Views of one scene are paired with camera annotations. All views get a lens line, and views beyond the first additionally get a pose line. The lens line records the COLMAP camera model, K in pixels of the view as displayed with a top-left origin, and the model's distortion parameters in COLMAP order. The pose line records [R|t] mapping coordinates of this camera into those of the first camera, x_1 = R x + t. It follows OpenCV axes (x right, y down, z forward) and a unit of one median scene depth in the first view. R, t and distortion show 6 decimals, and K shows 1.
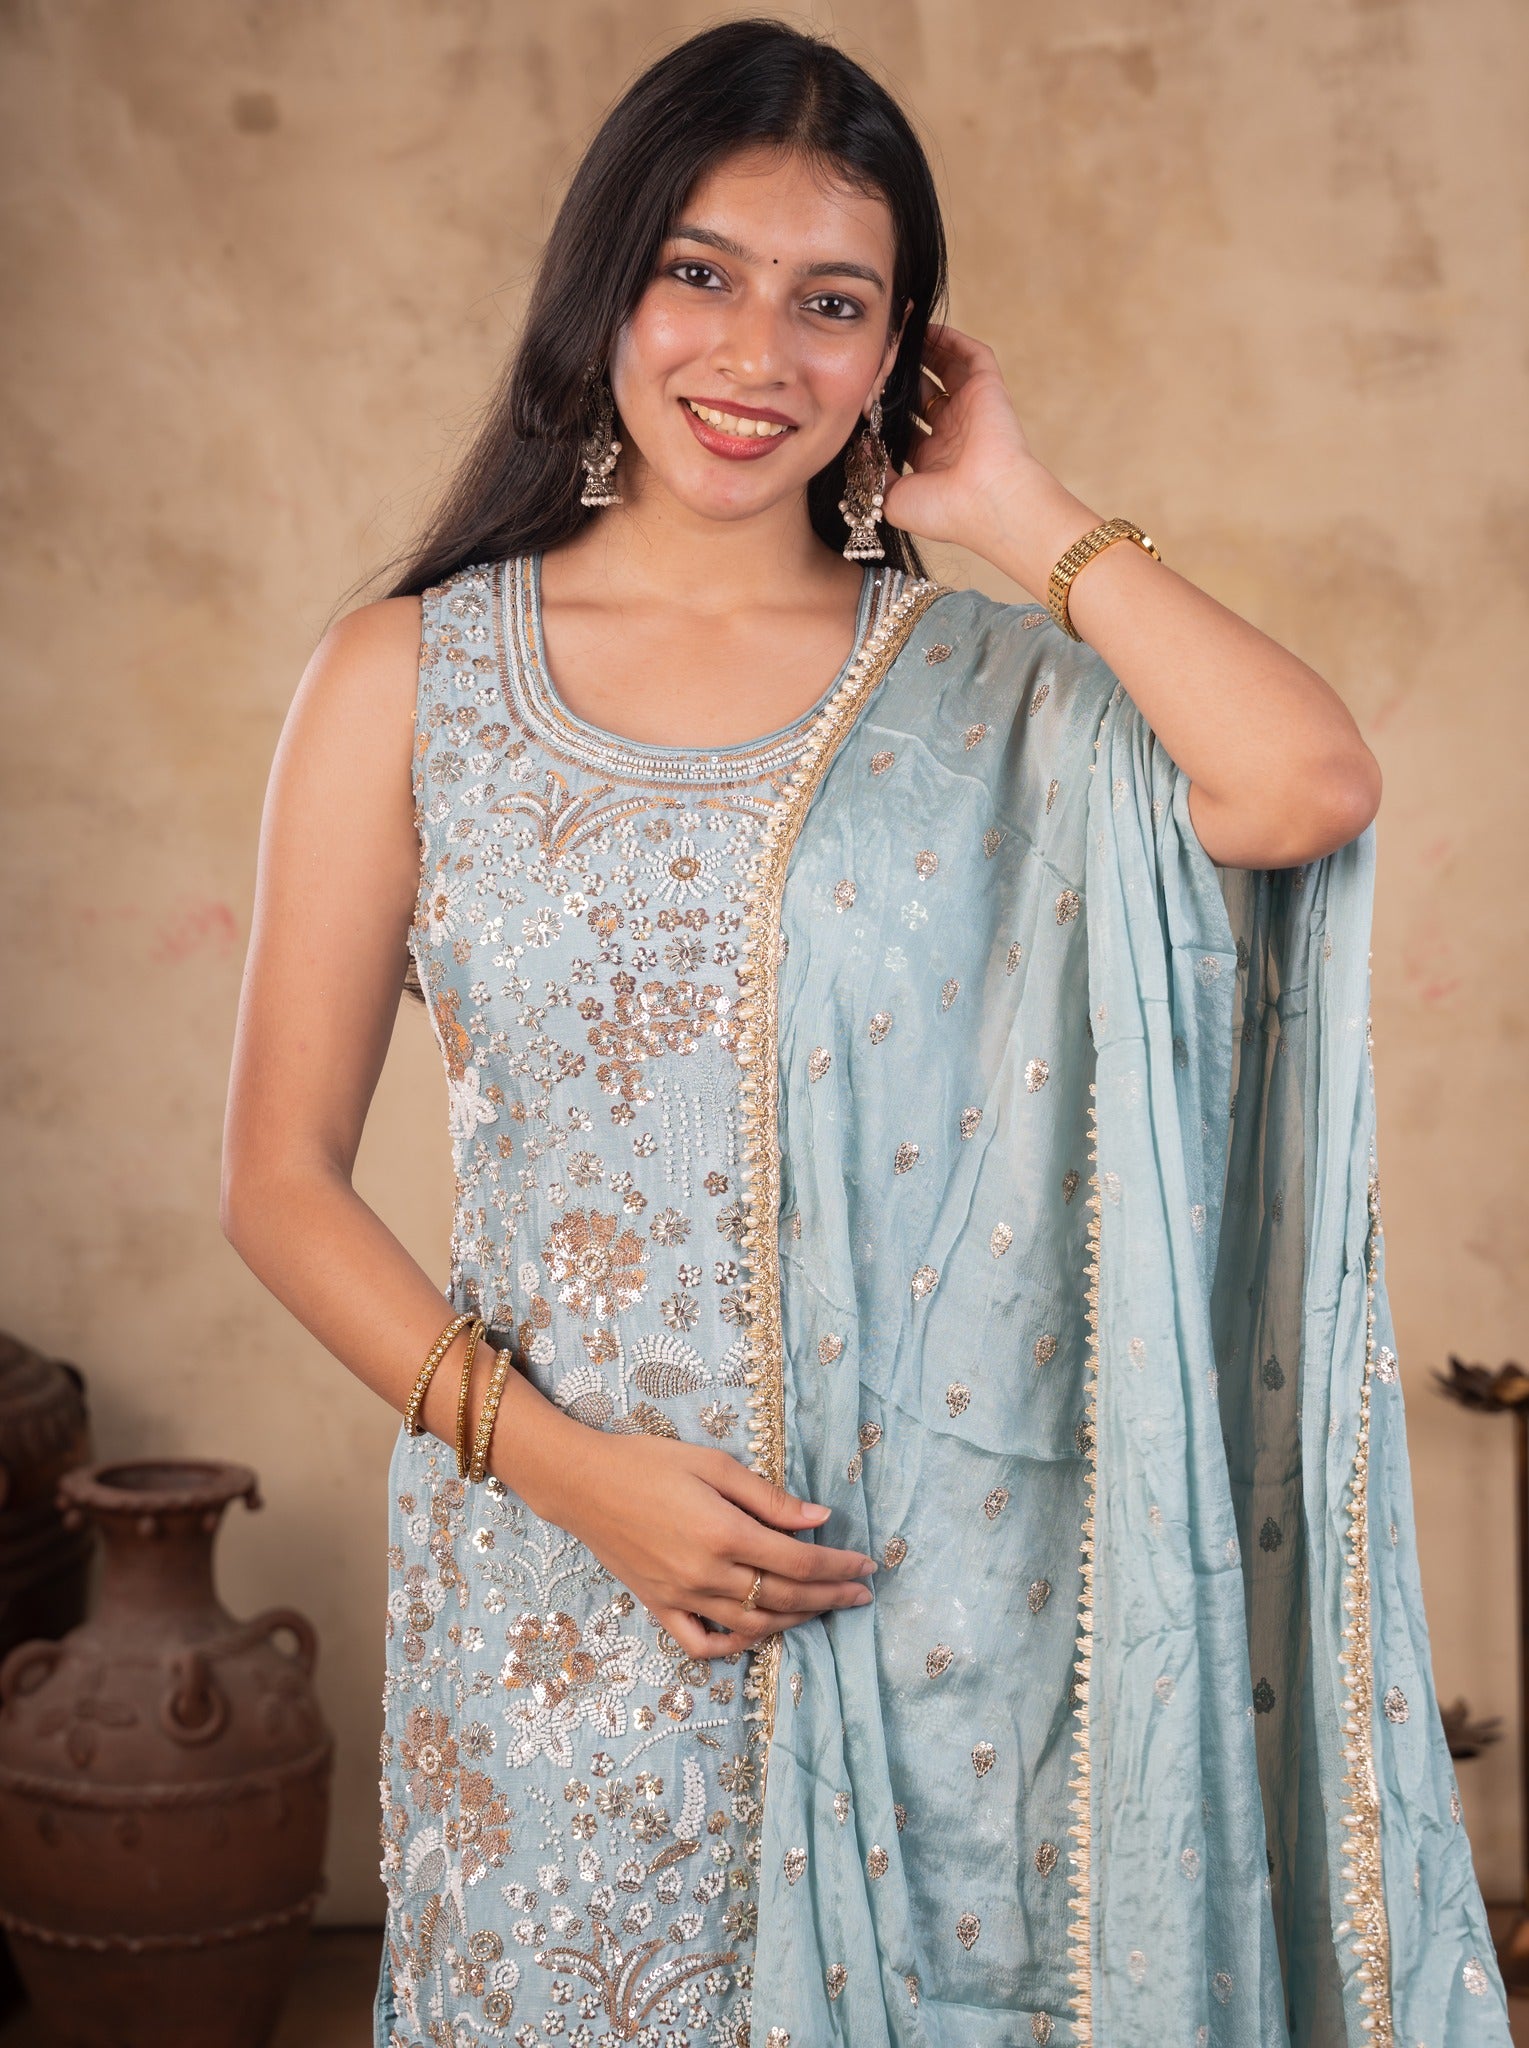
lens RADIAL K [[4273.1, 0, 750.1], [0, 4273.1, 1026.5], [0, 0, 1]] dist [0.490219, -0.497607]
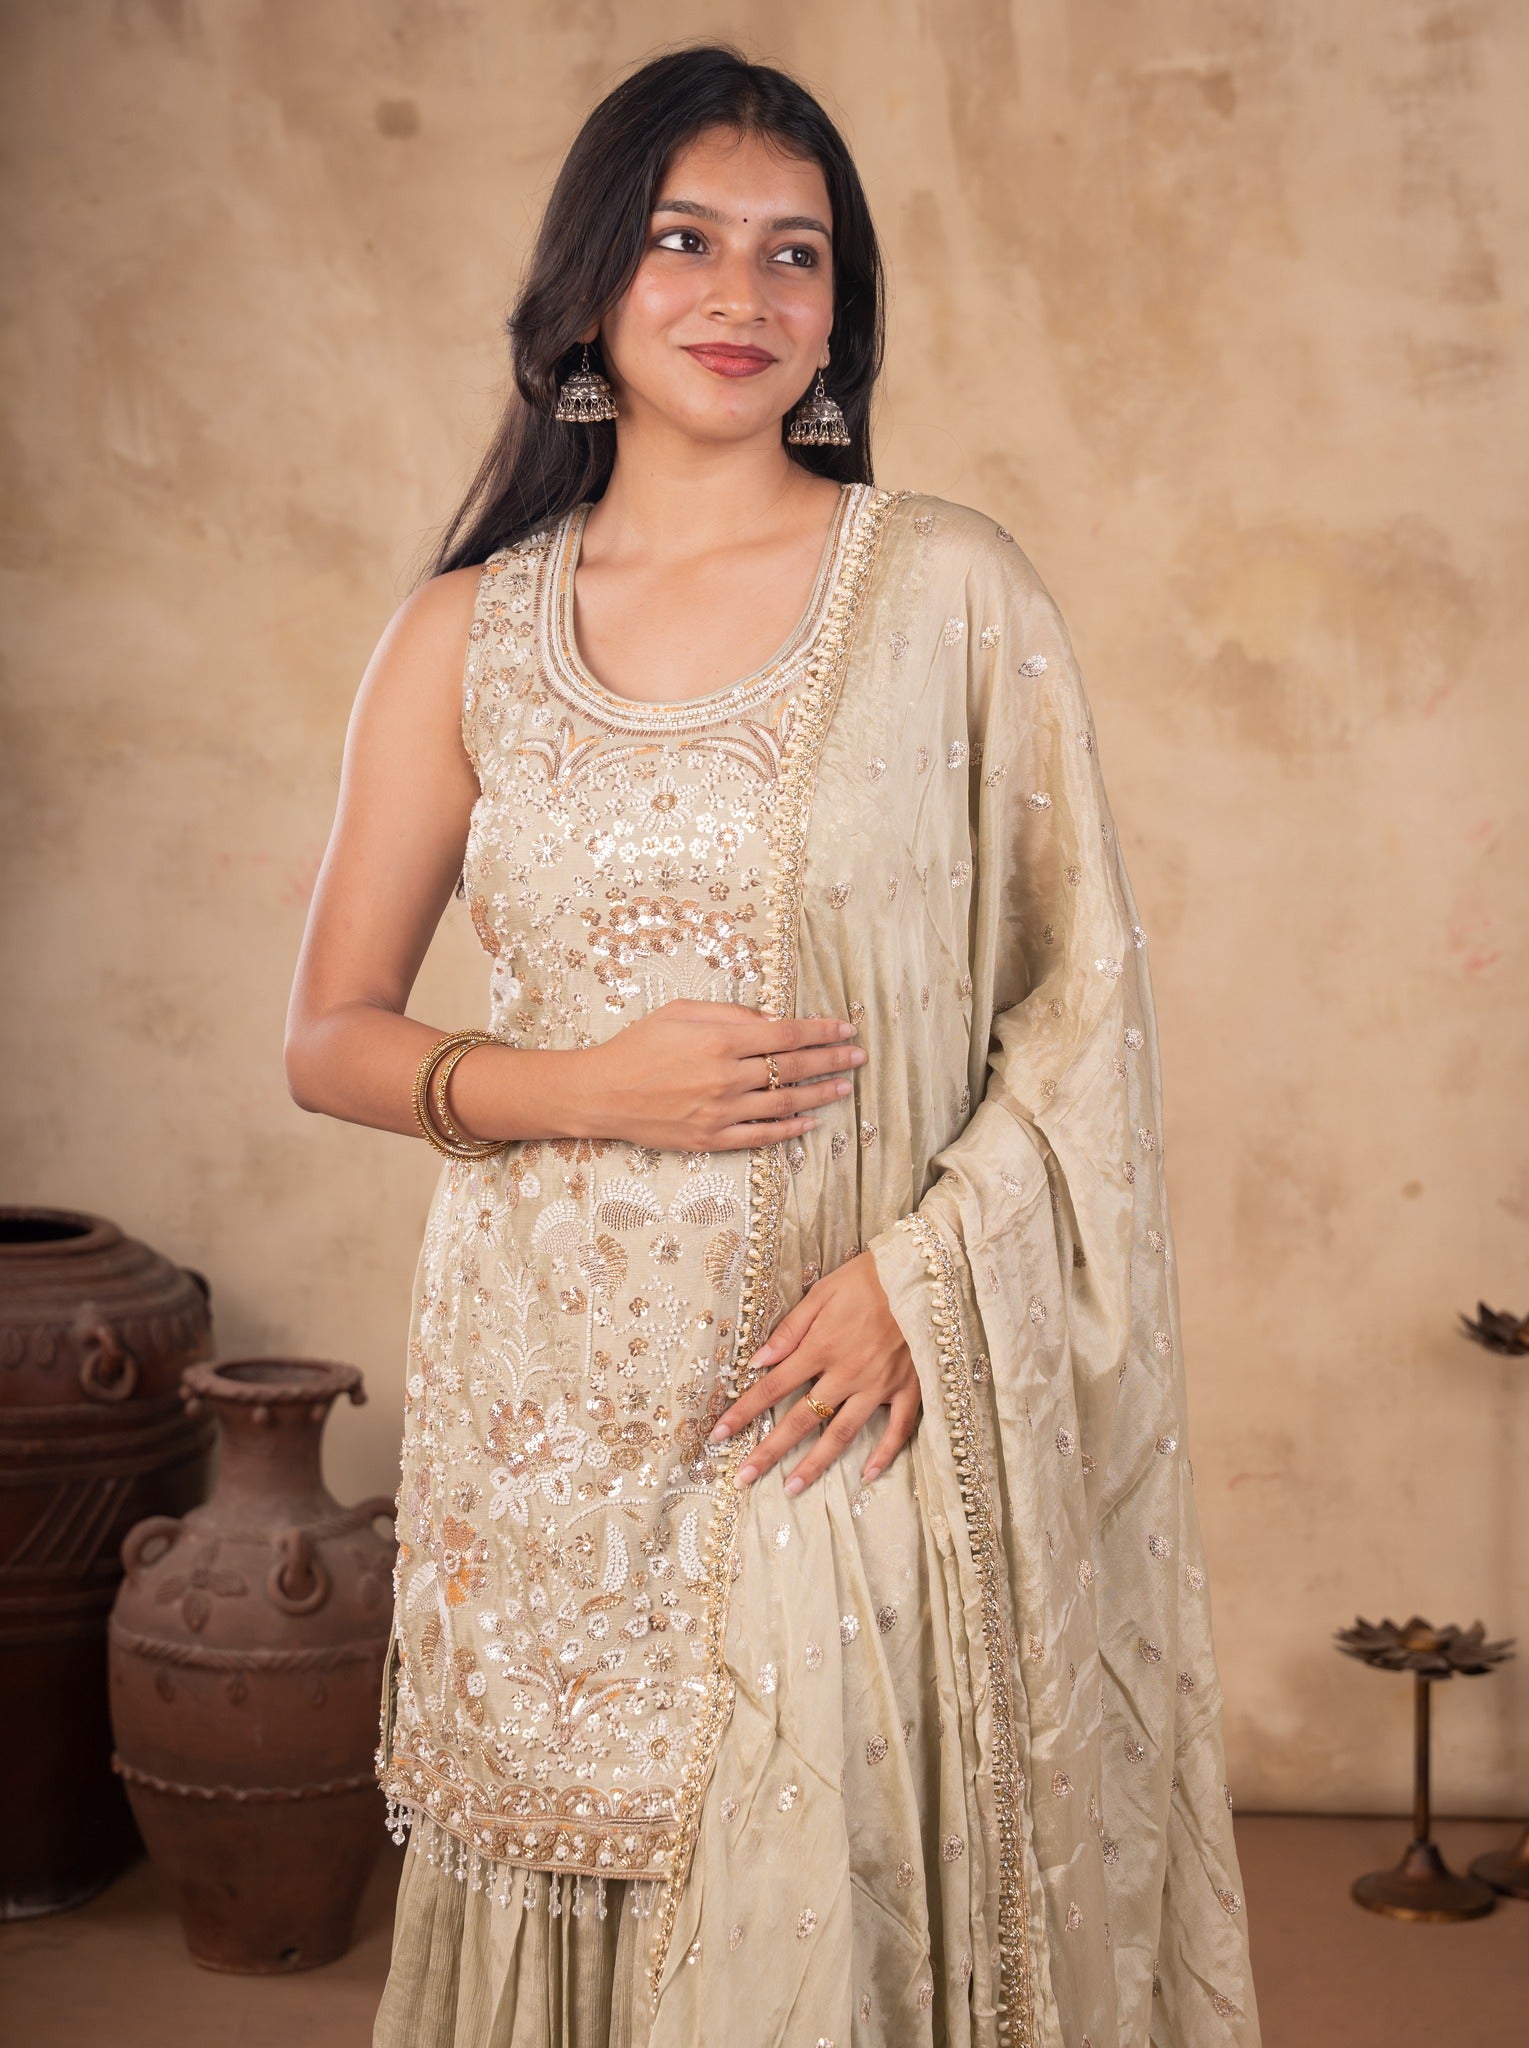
lens RADIAL K [[4259.9, 0, 782.1], [0, 4259.9, 1034.3], [0, 0, 1]] dist [0.494875, -0.492597]
pose [[0.999199, 0.026447, -0.030019, 0.021150], [-0.026409, 0.999650, 0.001641, 0.013460], [0.030052, -0.000847, 0.999548, -0.075277]]
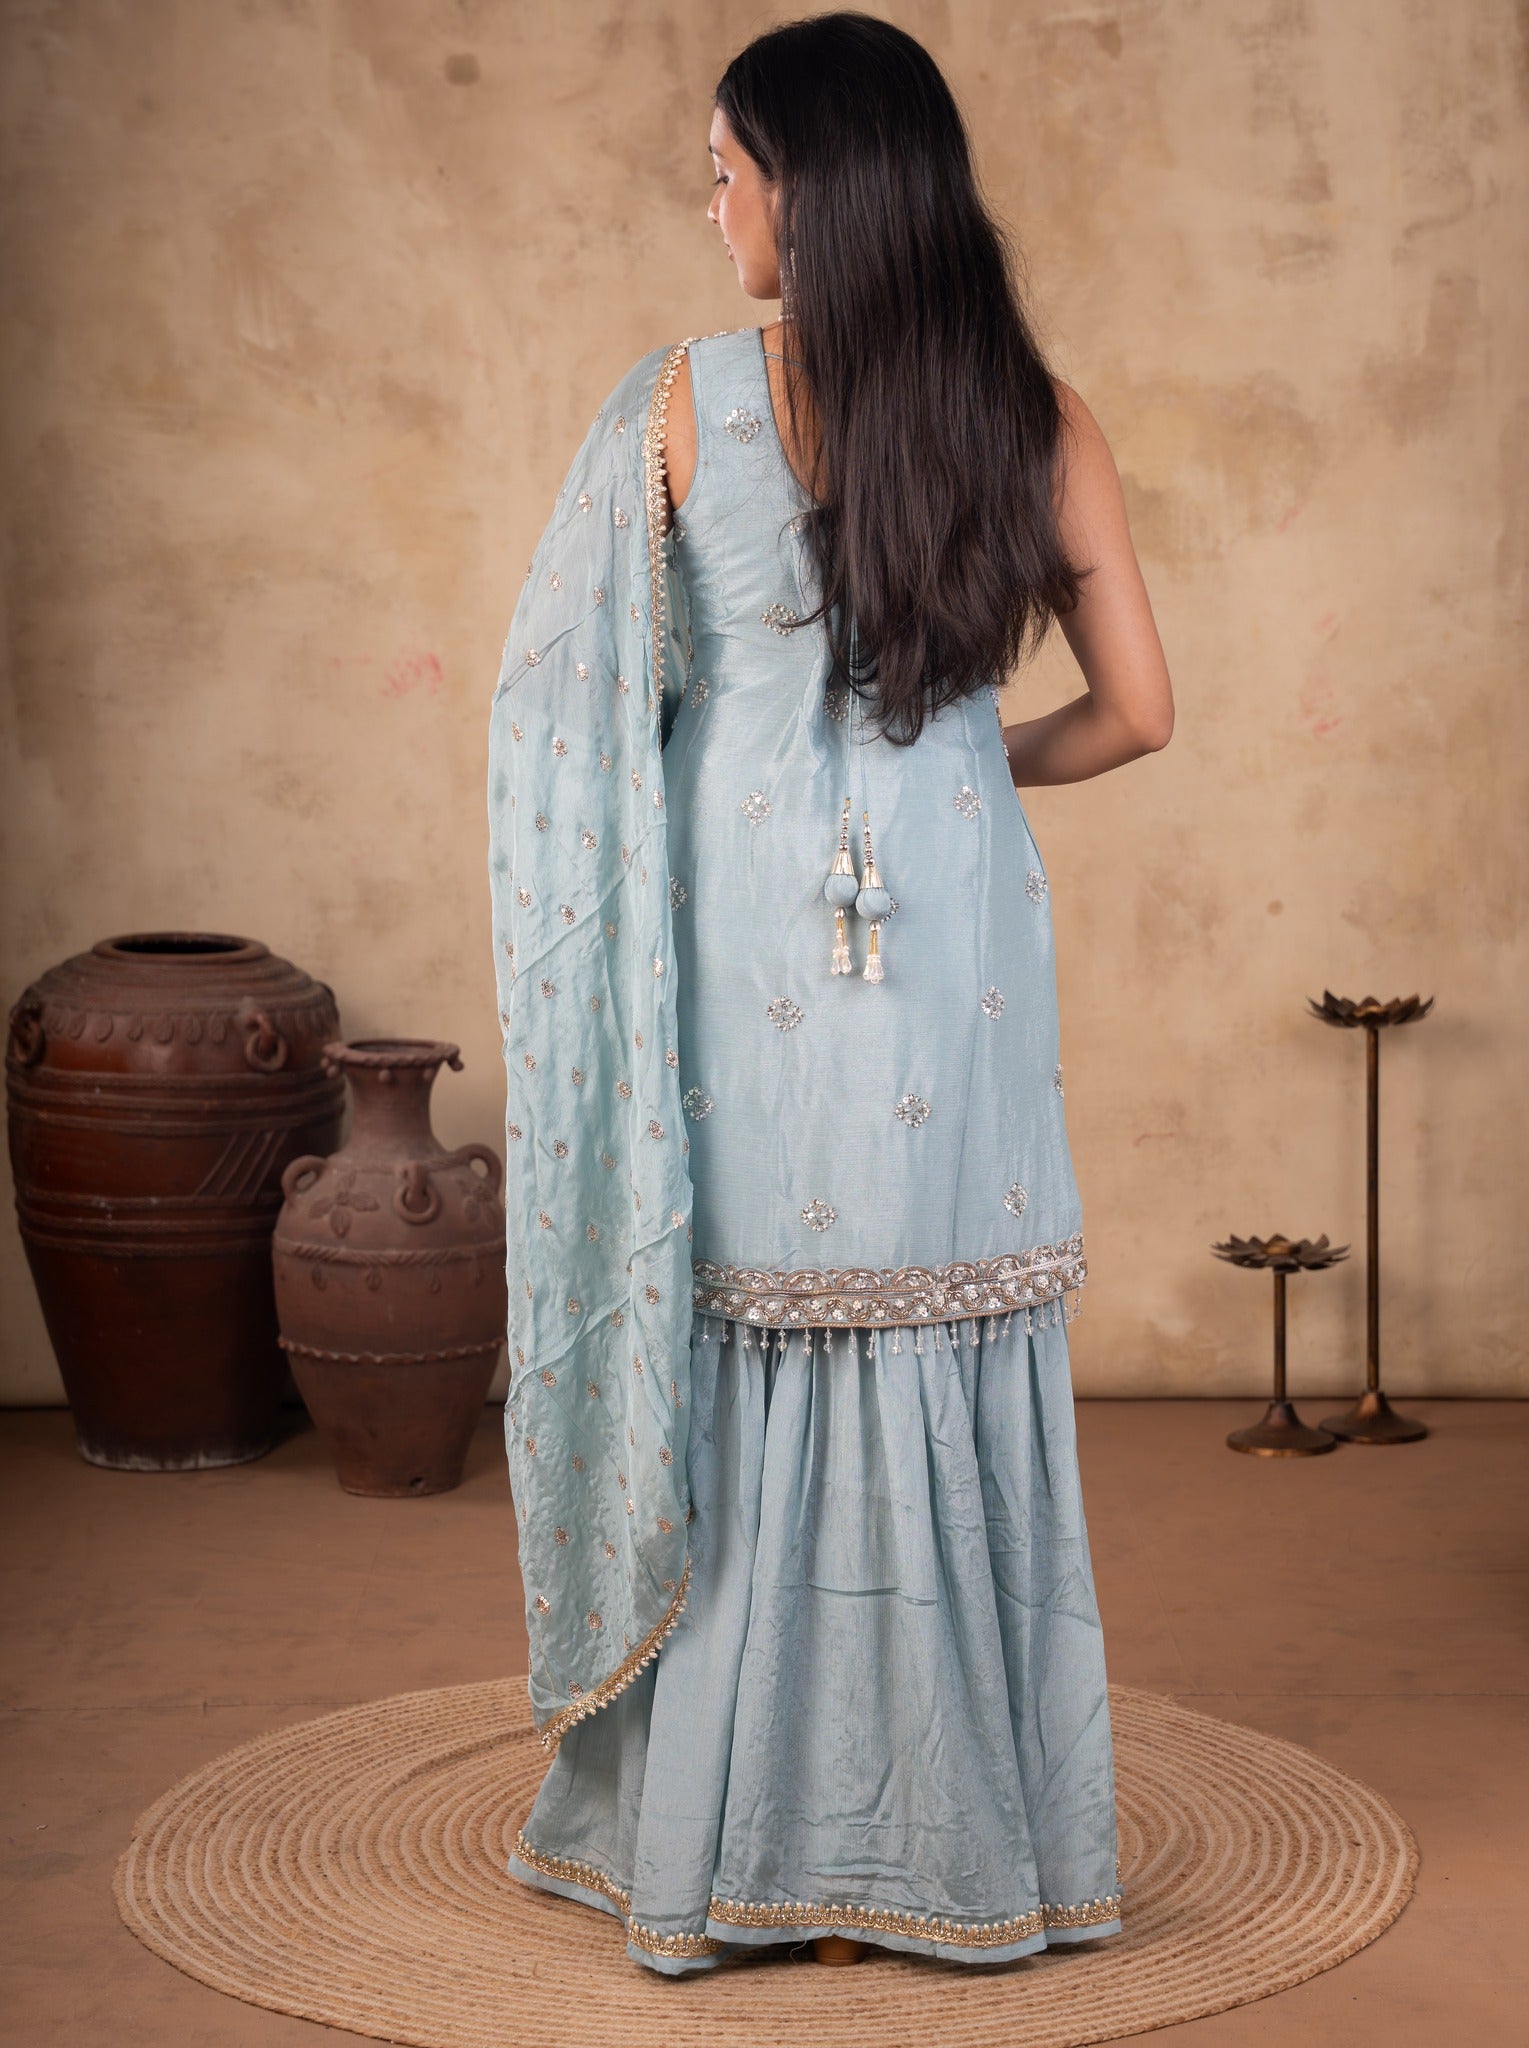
lens RADIAL K [[4323.7, 0, 788.3], [0, 4323.7, 1041.8], [0, 0, 1]] dist [0.473030, -0.239847]
pose [[0.999473, 0.009986, -0.030893, 0.036767], [-0.009313, 0.999718, 0.021854, 0.067748], [0.031103, -0.021554, 0.999284, -0.407714]]
